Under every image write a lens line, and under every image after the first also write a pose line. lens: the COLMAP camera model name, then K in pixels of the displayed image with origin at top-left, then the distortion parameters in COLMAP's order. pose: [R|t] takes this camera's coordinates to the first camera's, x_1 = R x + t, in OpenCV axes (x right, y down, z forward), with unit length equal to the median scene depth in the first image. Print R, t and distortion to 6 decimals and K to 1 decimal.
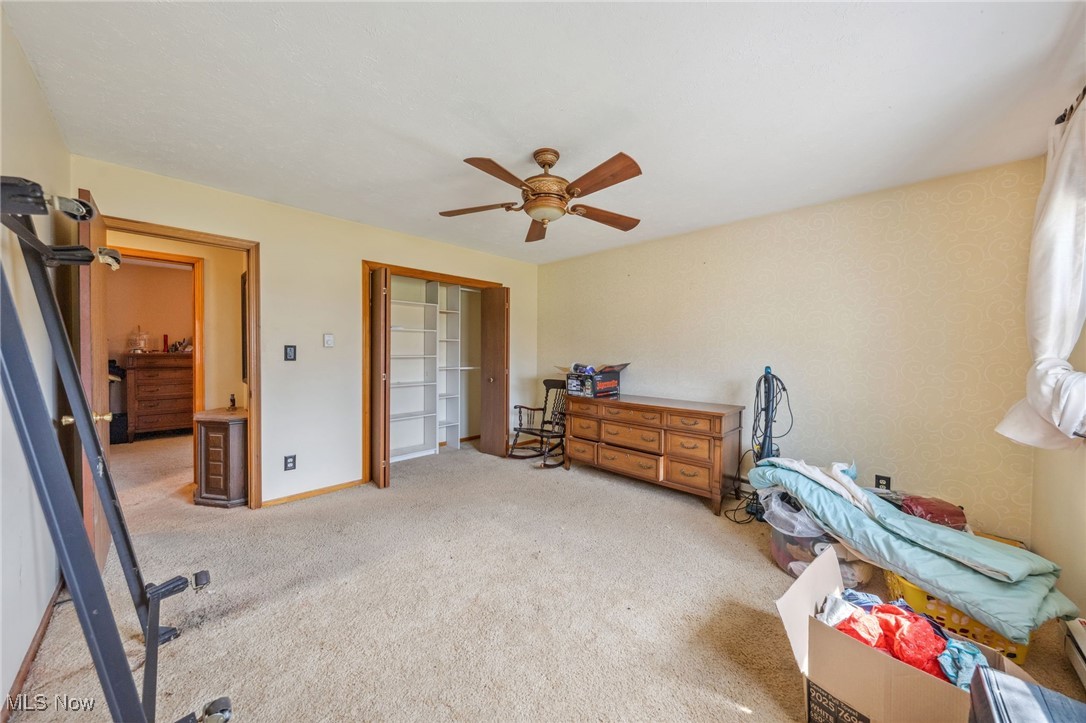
lens RADIAL K [[368.5, 0, 543.7], [0, 368.5, 357.6], [0, 0, 1]] dist [-0.002048, -0.000042]
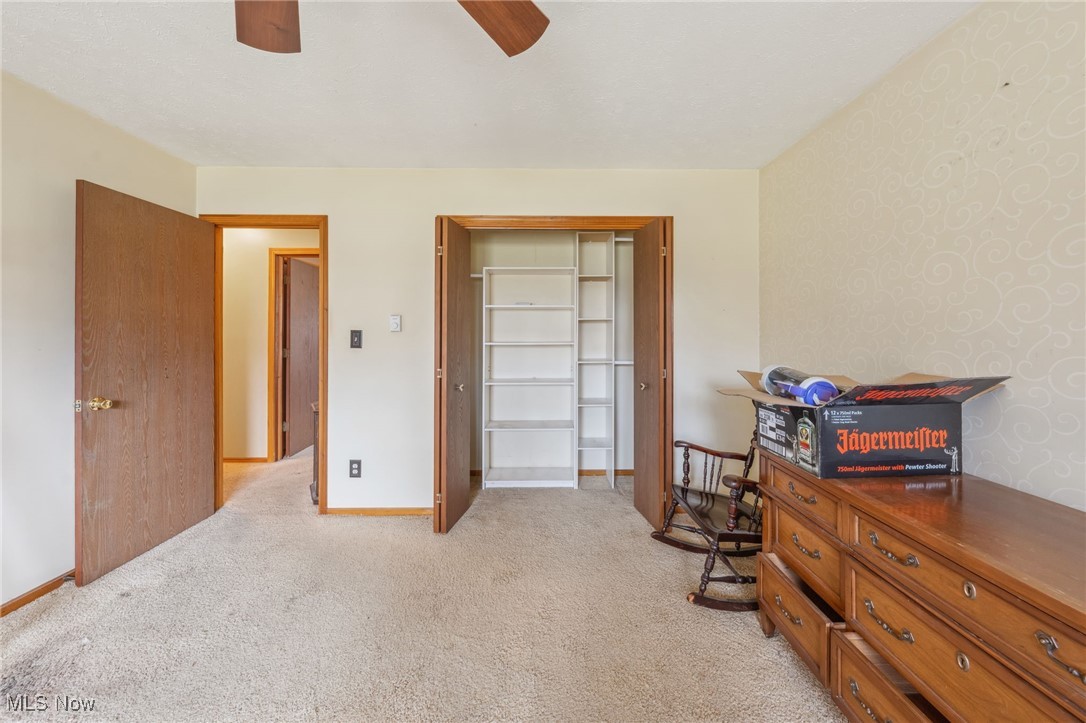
lens RADIAL K [[368.5, 0, 562.3], [0, 368.5, 332.9], [0, 0, 1]] dist [-0.002048, -0.000042]
pose [[0.712123, -0.008770, -0.702000, 0.199006], [-0.009927, 0.999696, -0.022559, -0.009752], [0.701984, 0.023034, 0.711820, 0.586508]]
